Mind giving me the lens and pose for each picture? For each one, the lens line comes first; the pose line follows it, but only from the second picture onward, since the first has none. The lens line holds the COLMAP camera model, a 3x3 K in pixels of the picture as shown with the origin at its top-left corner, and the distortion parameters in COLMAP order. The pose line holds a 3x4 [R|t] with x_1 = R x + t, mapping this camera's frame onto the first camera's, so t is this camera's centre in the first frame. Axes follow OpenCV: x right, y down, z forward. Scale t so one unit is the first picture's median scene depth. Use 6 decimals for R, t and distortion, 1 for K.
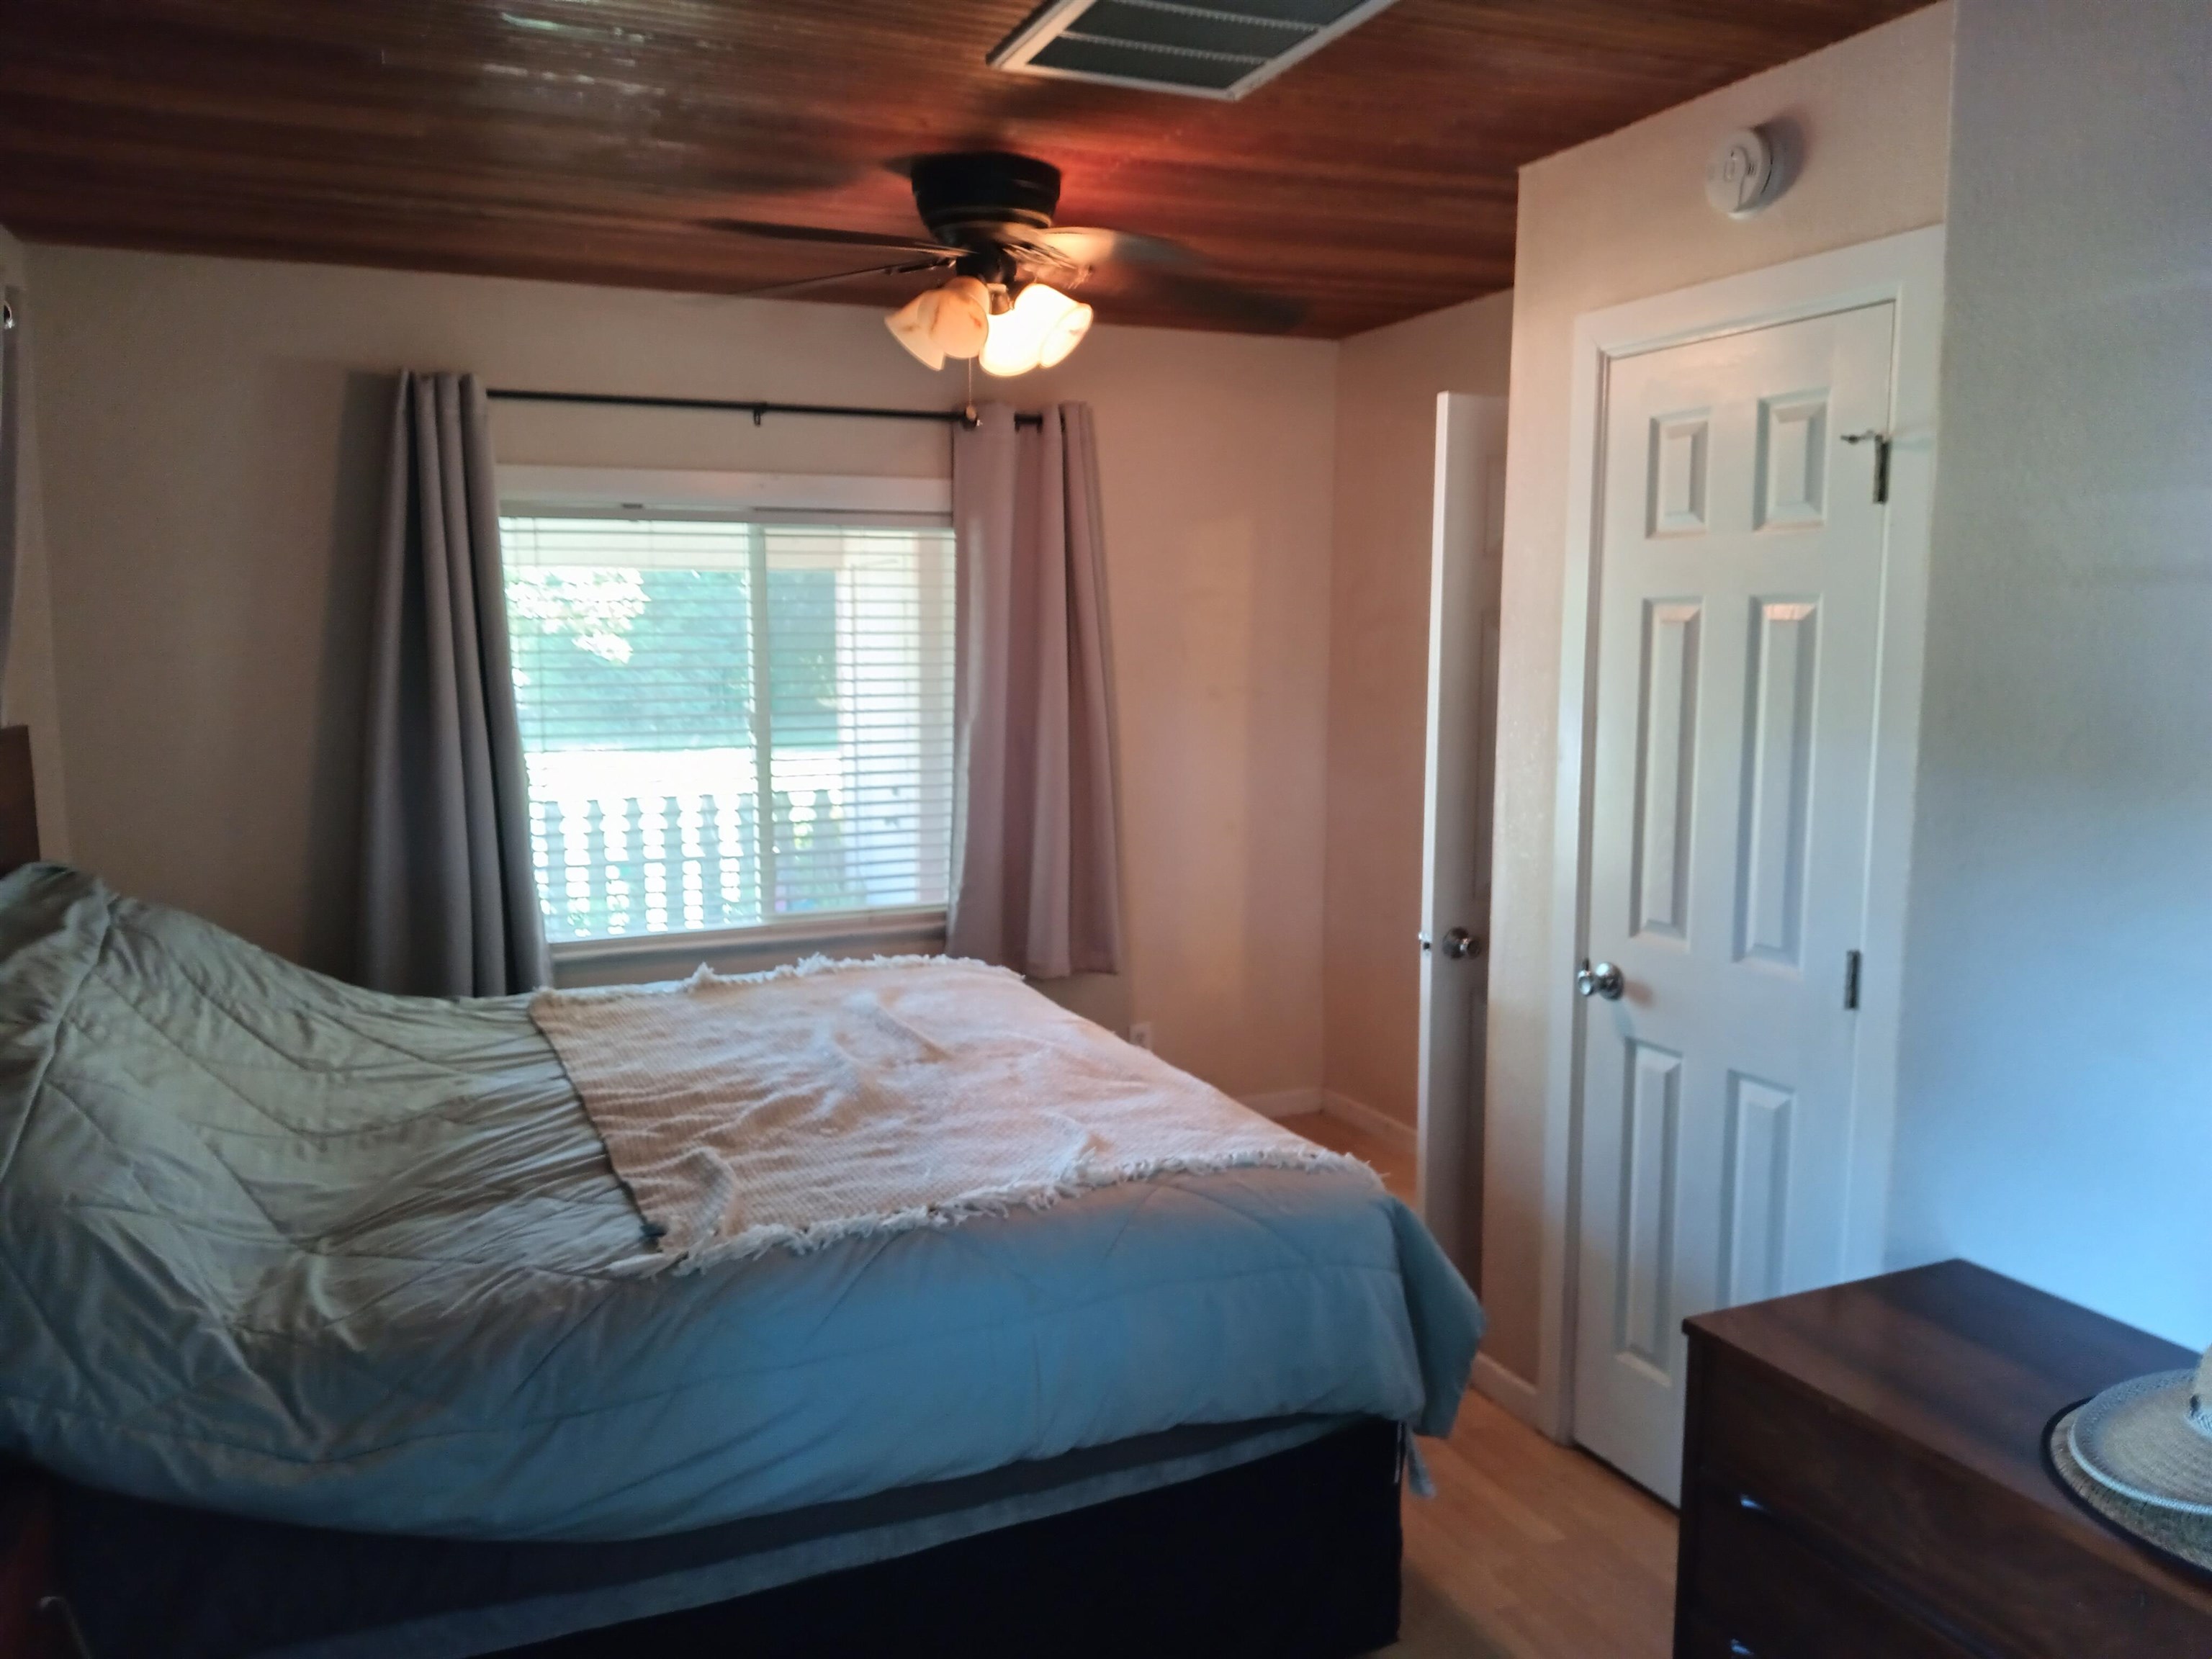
lens RADIAL K [[1659.0, 0, 1106.0], [0, 1659.0, 829.5], [0, 0, 1]] dist [0.004429, 0.000707]
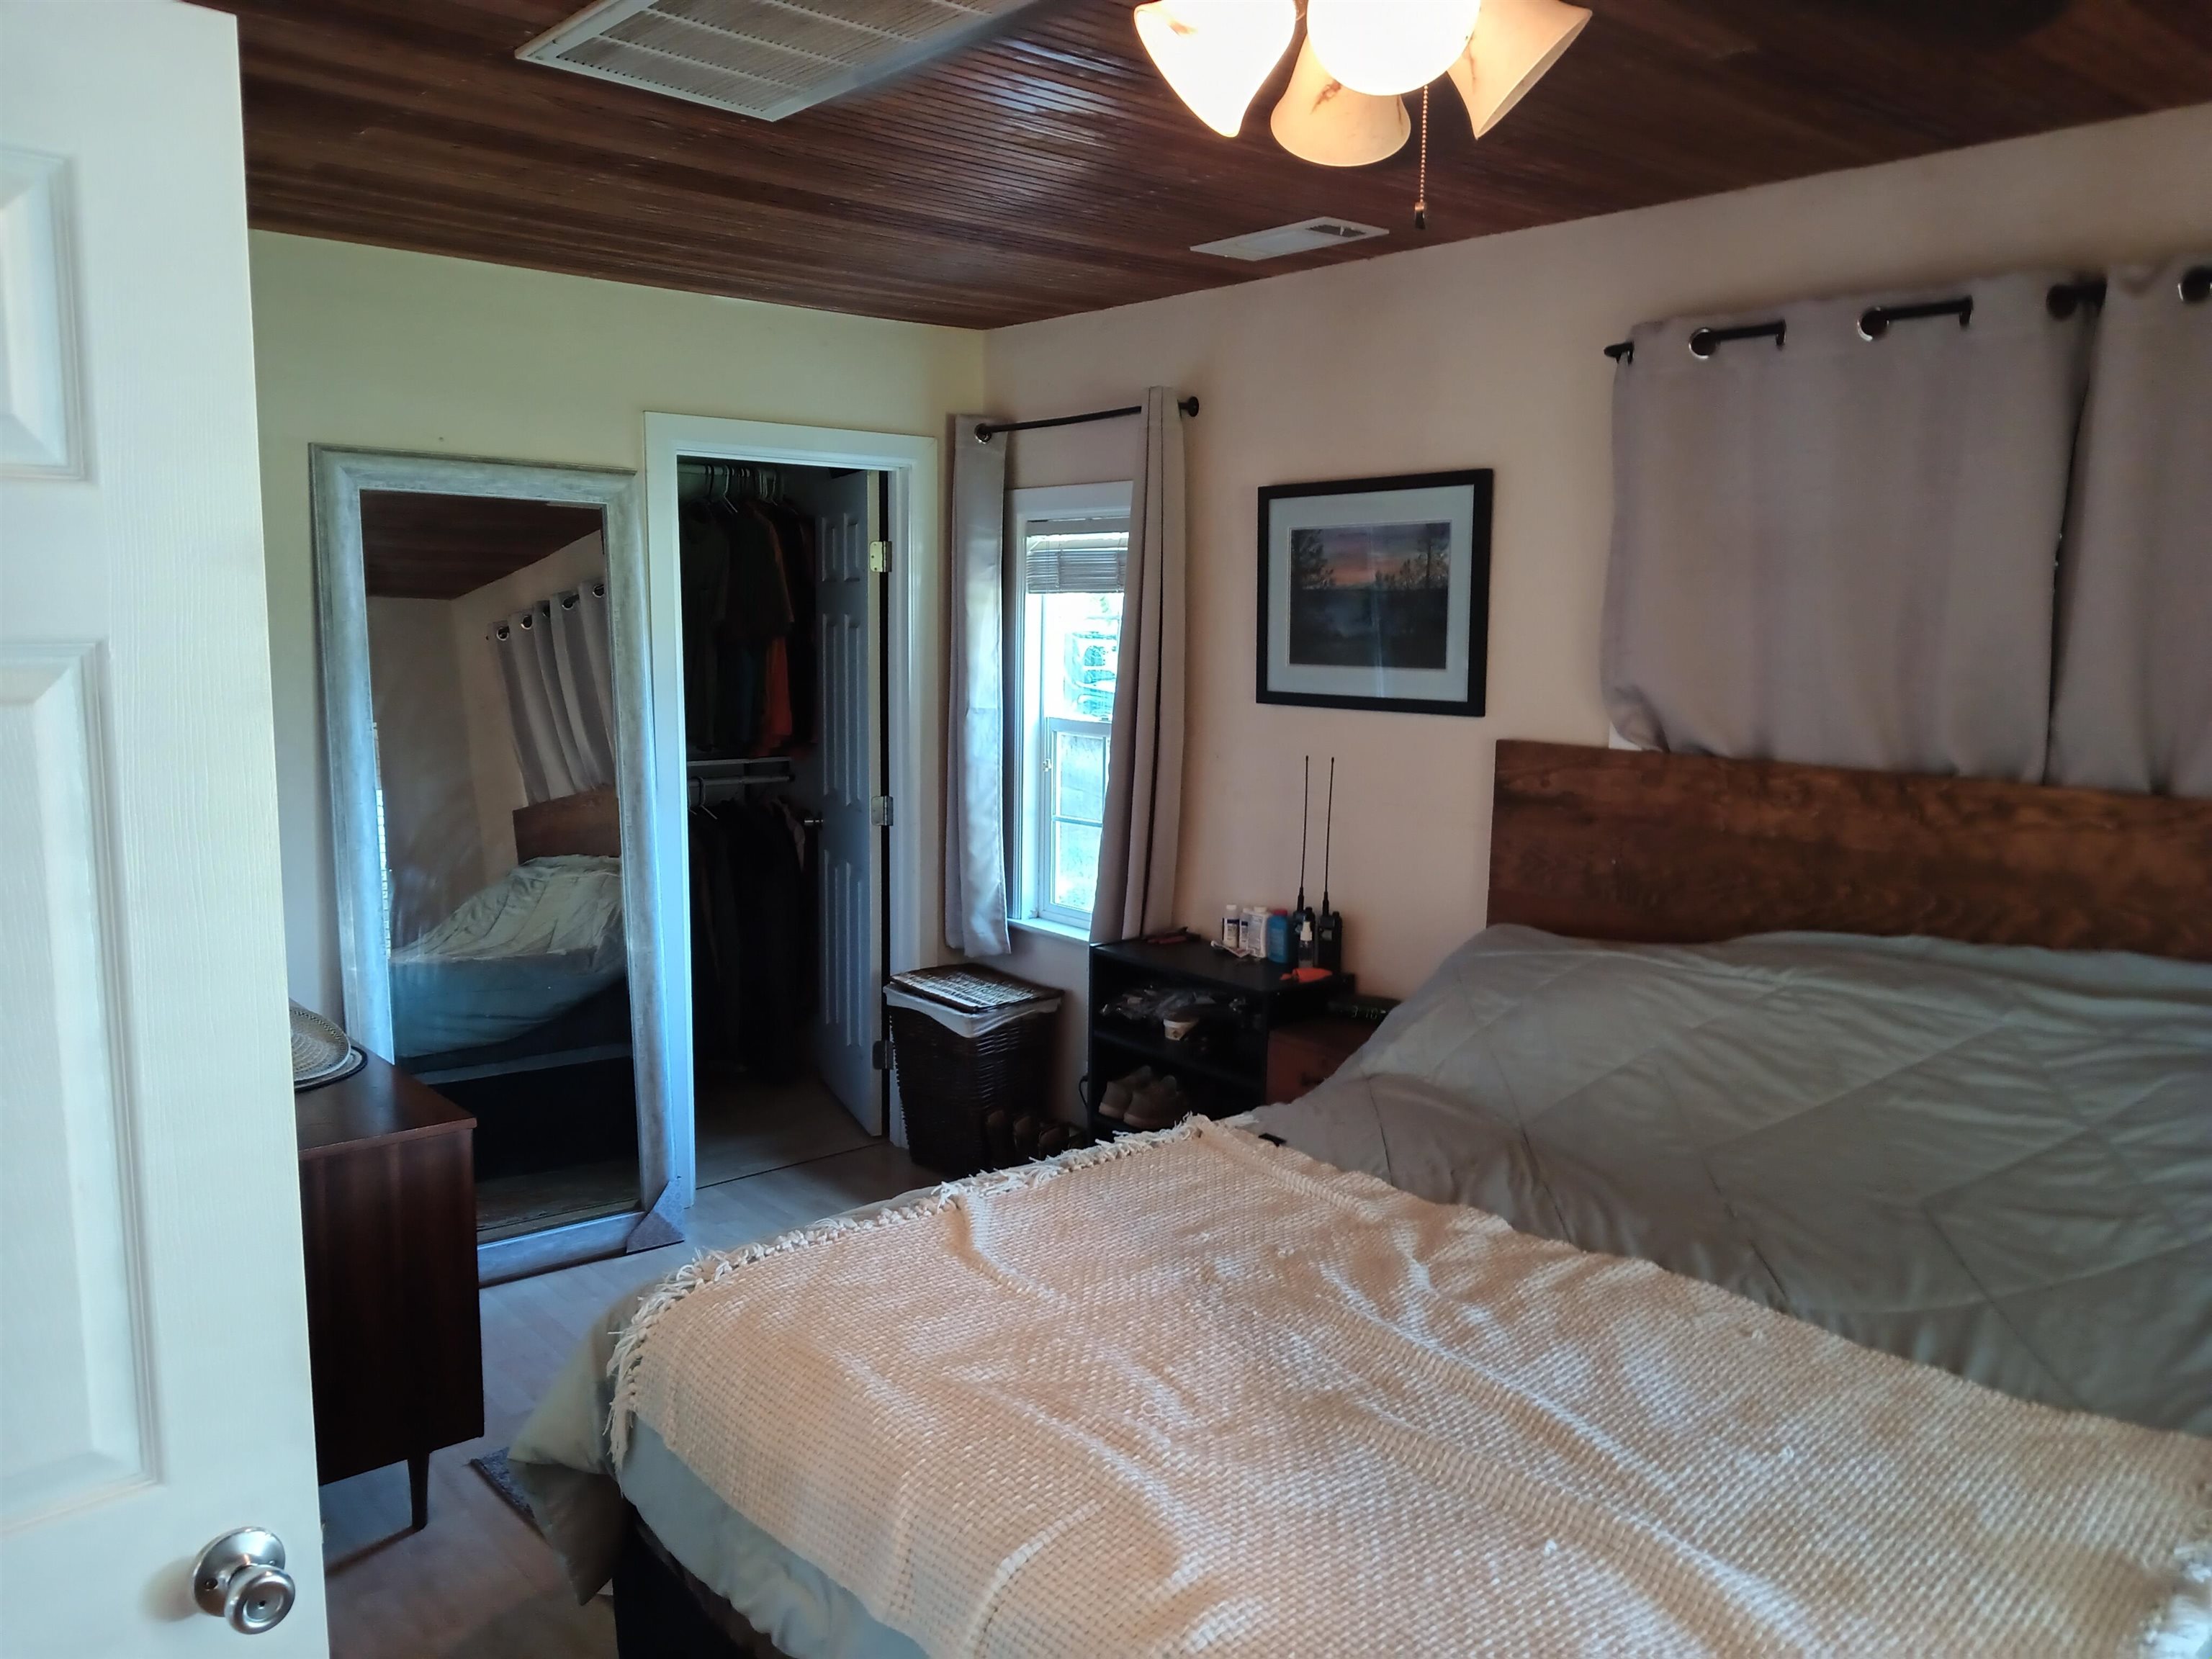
lens RADIAL K [[1659.0, 0, 1106.0], [0, 1659.0, 829.5], [0, 0, 1]] dist [0.004429, 0.000707]
pose [[-0.956034, 0.032524, -0.291447, 0.146490], [-0.044220, 0.966479, 0.252907, -0.217802], [0.289903, 0.254676, -0.922549, 1.538112]]
